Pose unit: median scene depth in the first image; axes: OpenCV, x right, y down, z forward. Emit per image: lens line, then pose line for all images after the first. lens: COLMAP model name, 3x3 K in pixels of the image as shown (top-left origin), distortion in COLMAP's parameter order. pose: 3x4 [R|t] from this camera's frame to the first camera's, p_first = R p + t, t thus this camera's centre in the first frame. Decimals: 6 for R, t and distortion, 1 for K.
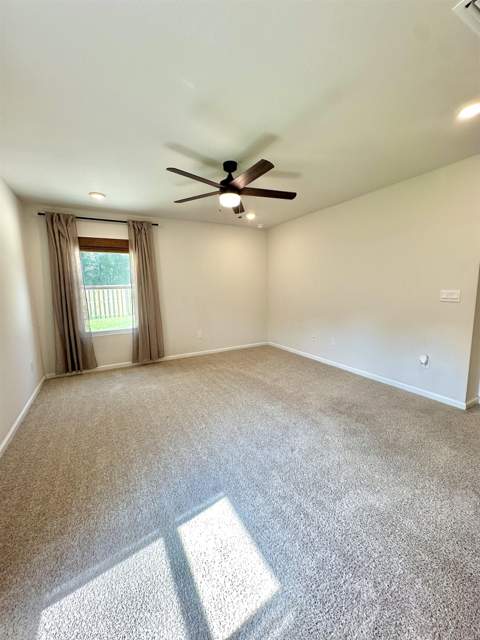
lens RADIAL K [[256.2, 0, 240.0], [0, 256.2, 320.0], [0, 0, 1]] dist [-0.001968, 0.000915]
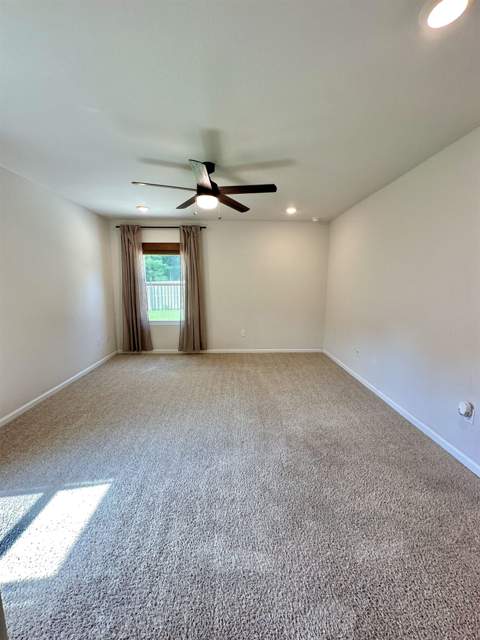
lens RADIAL K [[256.2, 0, 240.0], [0, 256.2, 320.0], [0, 0, 1]] dist [-0.001968, 0.000915]
pose [[0.888670, 0.089930, -0.449643, 0.363733], [-0.081750, 0.995943, 0.037622, -0.039267], [0.451202, 0.003325, 0.892416, 0.113029]]
